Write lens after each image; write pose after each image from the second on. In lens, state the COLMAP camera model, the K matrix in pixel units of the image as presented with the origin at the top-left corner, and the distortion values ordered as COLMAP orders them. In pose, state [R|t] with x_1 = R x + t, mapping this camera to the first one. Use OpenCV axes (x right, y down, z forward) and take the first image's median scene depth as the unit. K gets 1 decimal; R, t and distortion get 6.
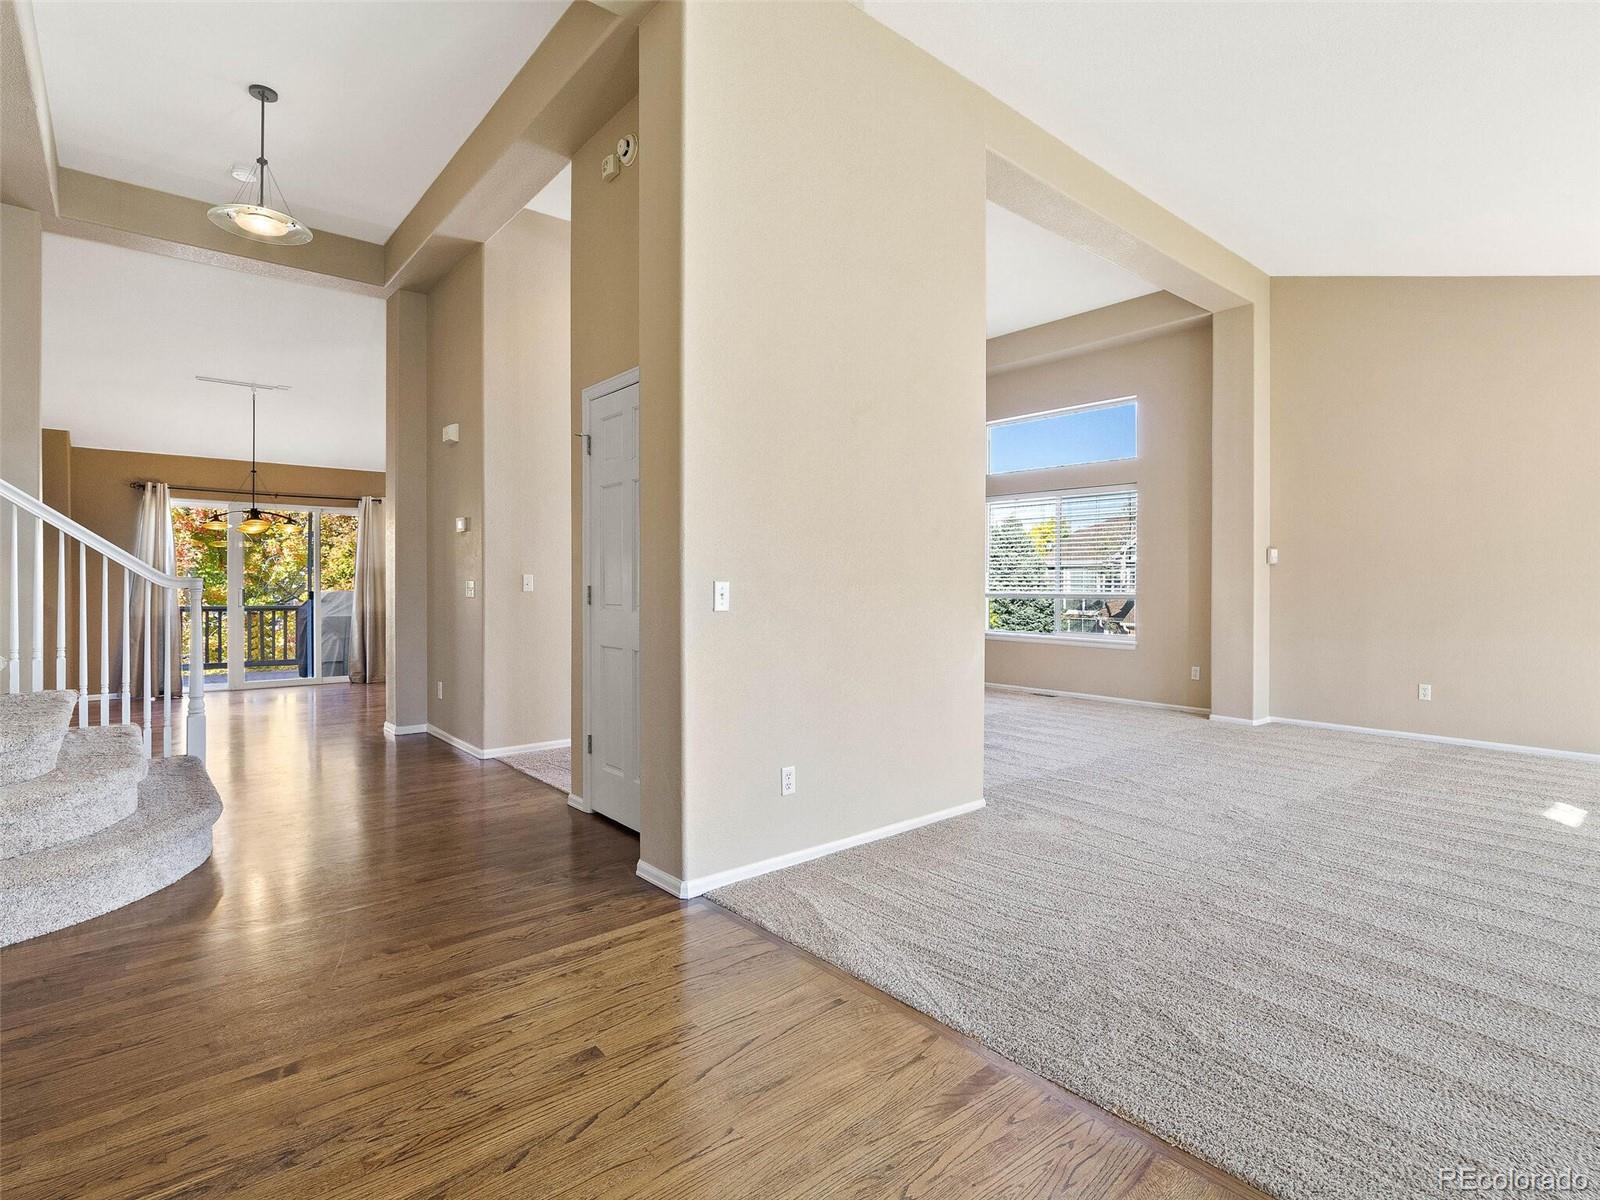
lens RADIAL K [[809.7, 0, 798.2], [0, 809.7, 594.6], [0, 0, 1]] dist [-0.021408, 0.000491]
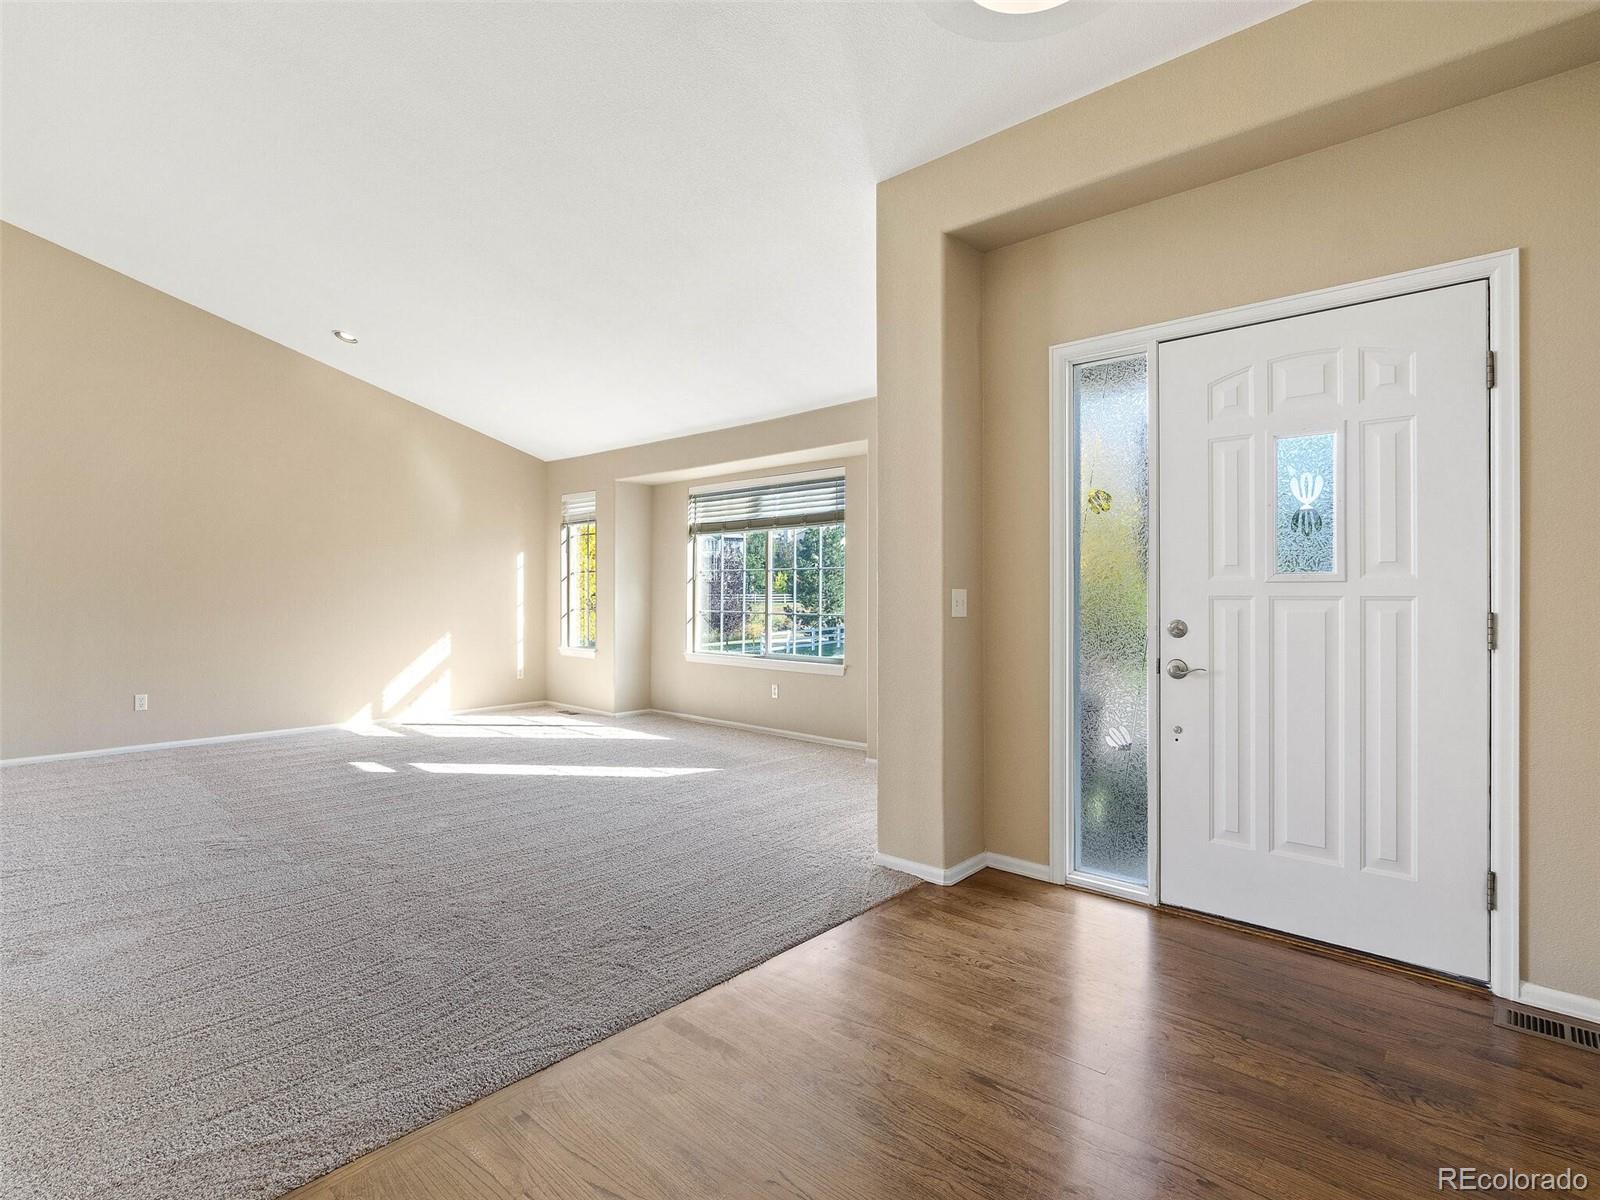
lens RADIAL K [[809.7, 0, 798.2], [0, 809.7, 594.6], [0, 0, 1]] dist [-0.021408, 0.000491]
pose [[-0.159264, -0.003282, 0.987231, -0.561298], [0.013588, 0.999892, 0.005516, -0.009265], [-0.987143, 0.014293, -0.159202, 0.617989]]
